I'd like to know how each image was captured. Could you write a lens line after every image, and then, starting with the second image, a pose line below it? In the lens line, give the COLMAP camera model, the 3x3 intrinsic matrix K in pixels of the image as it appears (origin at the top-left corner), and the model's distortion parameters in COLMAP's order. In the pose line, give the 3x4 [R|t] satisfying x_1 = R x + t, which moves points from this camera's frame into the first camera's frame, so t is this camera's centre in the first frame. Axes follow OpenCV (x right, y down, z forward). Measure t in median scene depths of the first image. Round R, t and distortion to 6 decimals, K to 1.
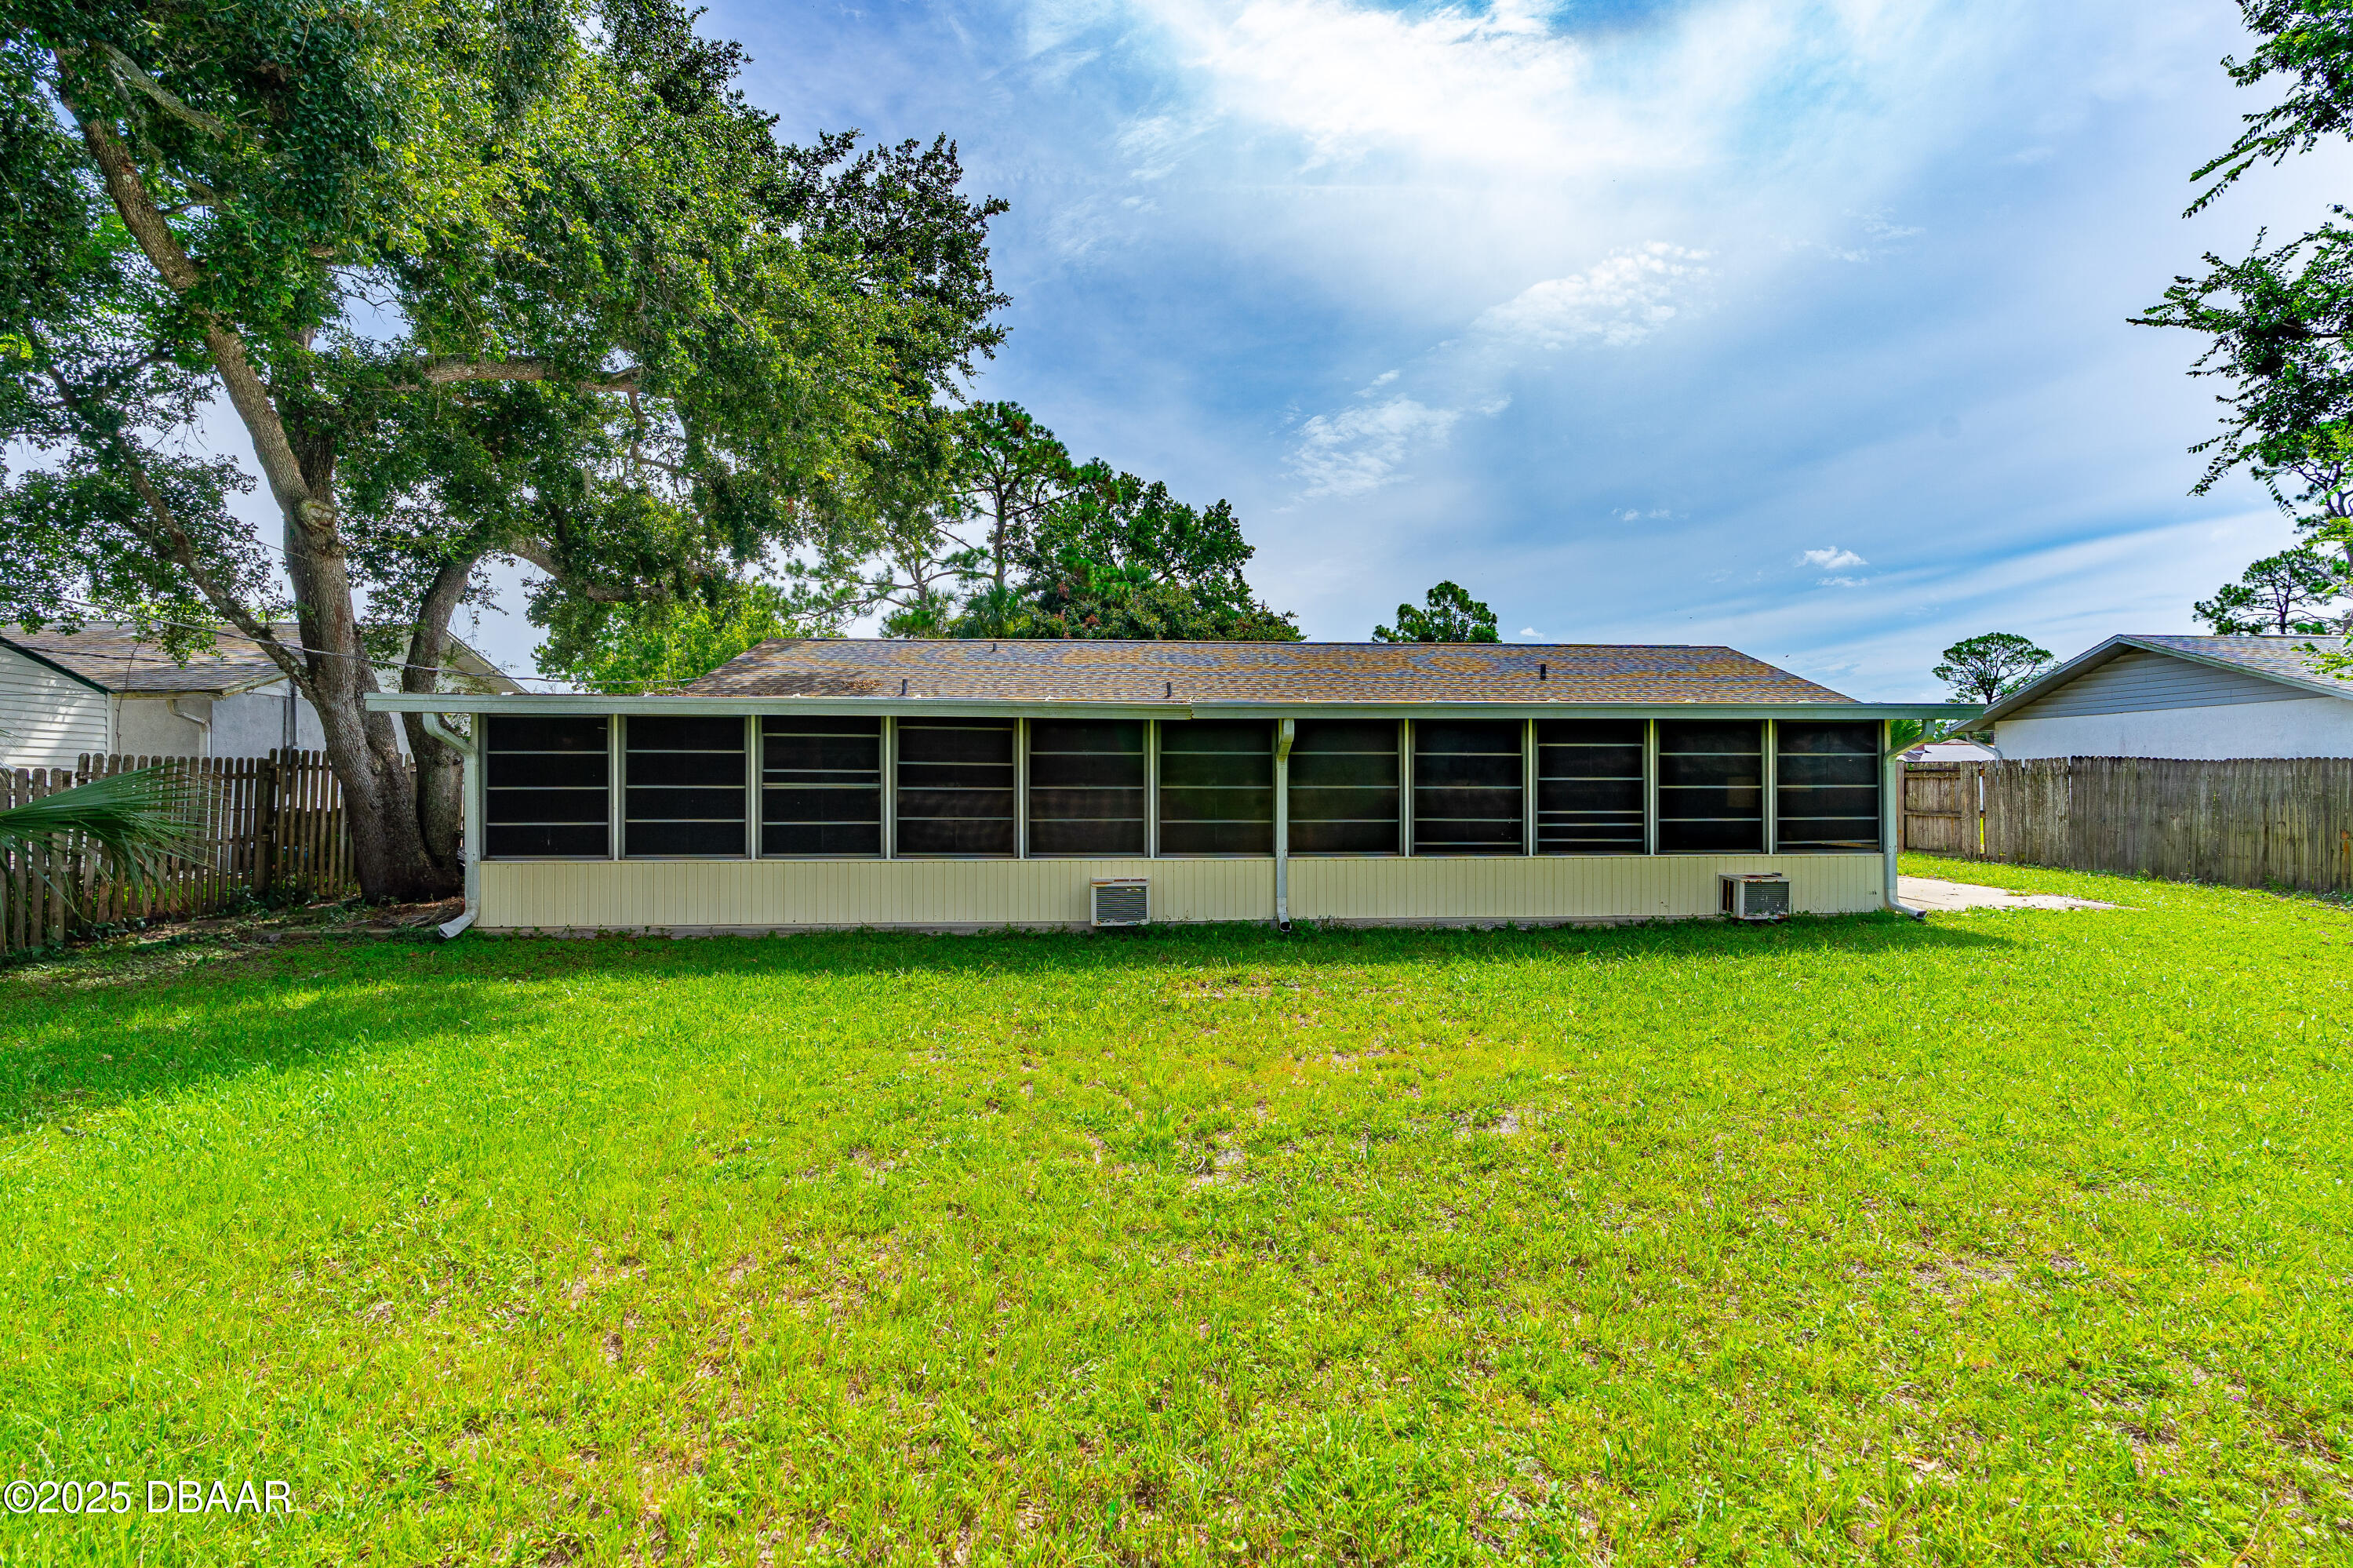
lens RADIAL K [[1101.9, 0, 1271.8], [0, 1101.9, 780.6], [0, 0, 1]] dist [-0.004149, -0.000380]
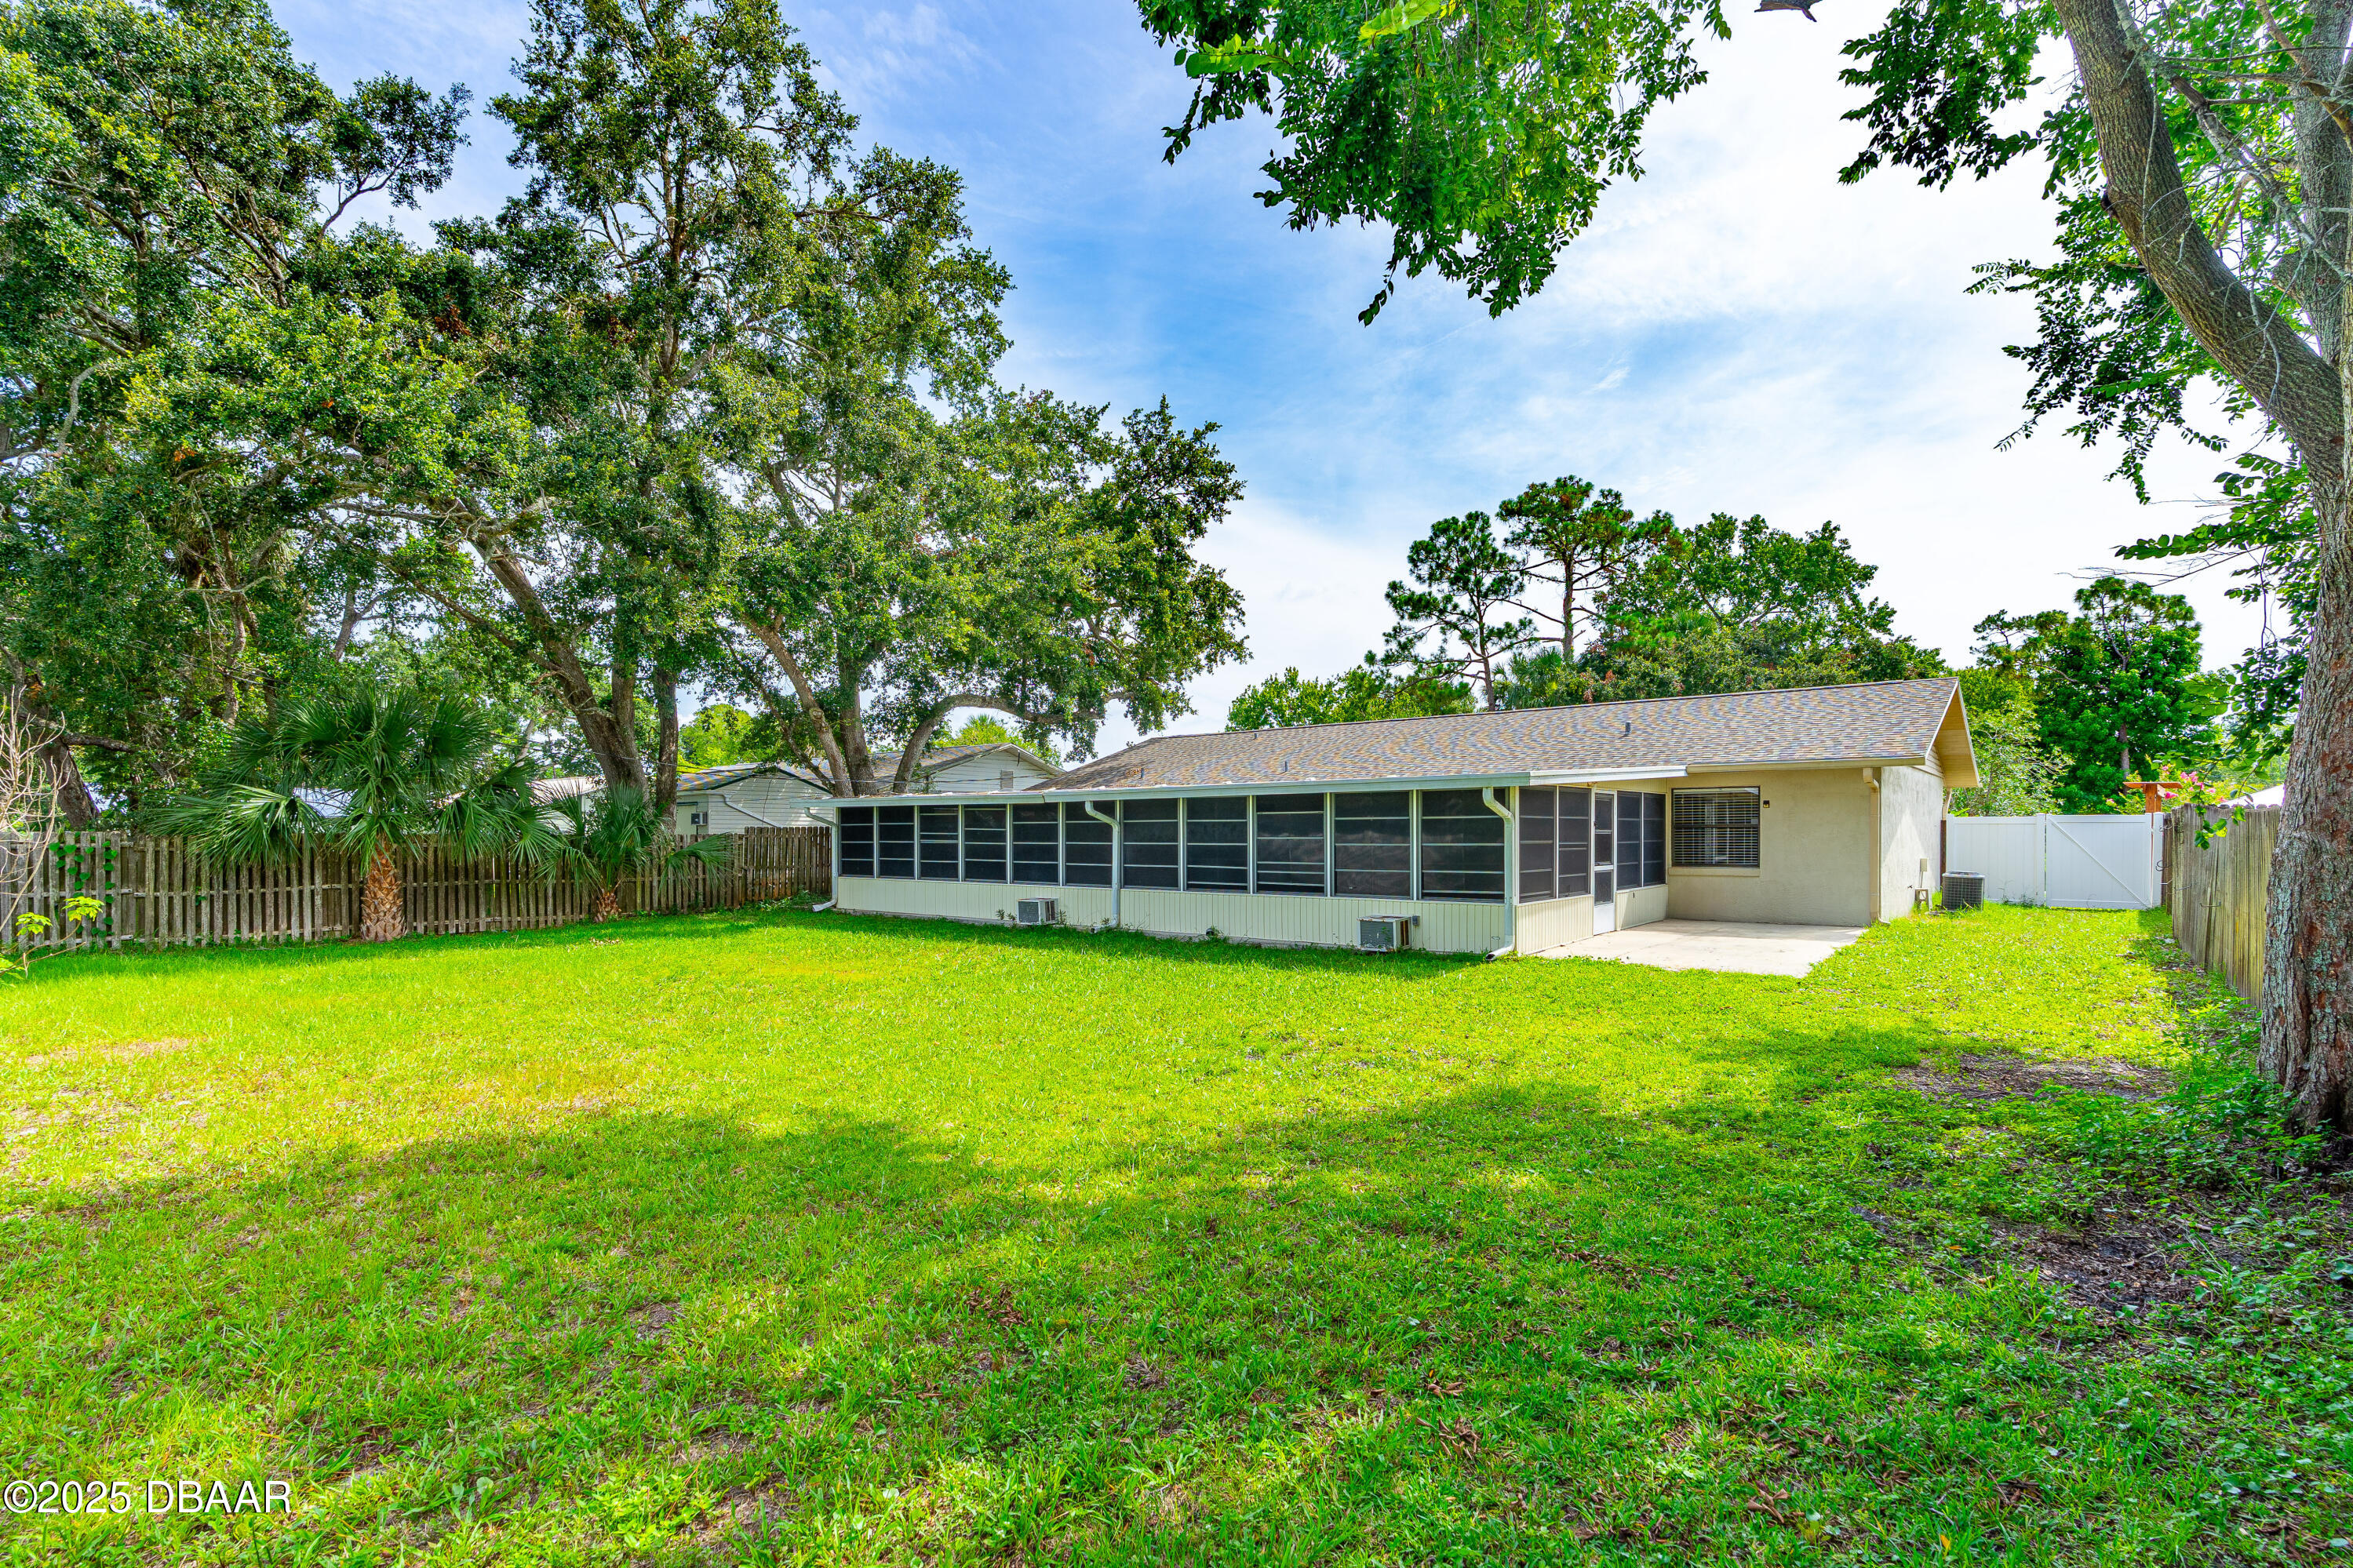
lens RADIAL K [[1115.6, 0, 1177.4], [0, 1115.6, 837.8], [0, 0, 1]] dist [-0.005905, -0.000256]
pose [[0.718125, 0.000950, -0.695914, 1.147175], [0.001635, 0.999994, 0.003052, -0.006482], [0.695912, -0.003329, 0.718119, -0.078134]]
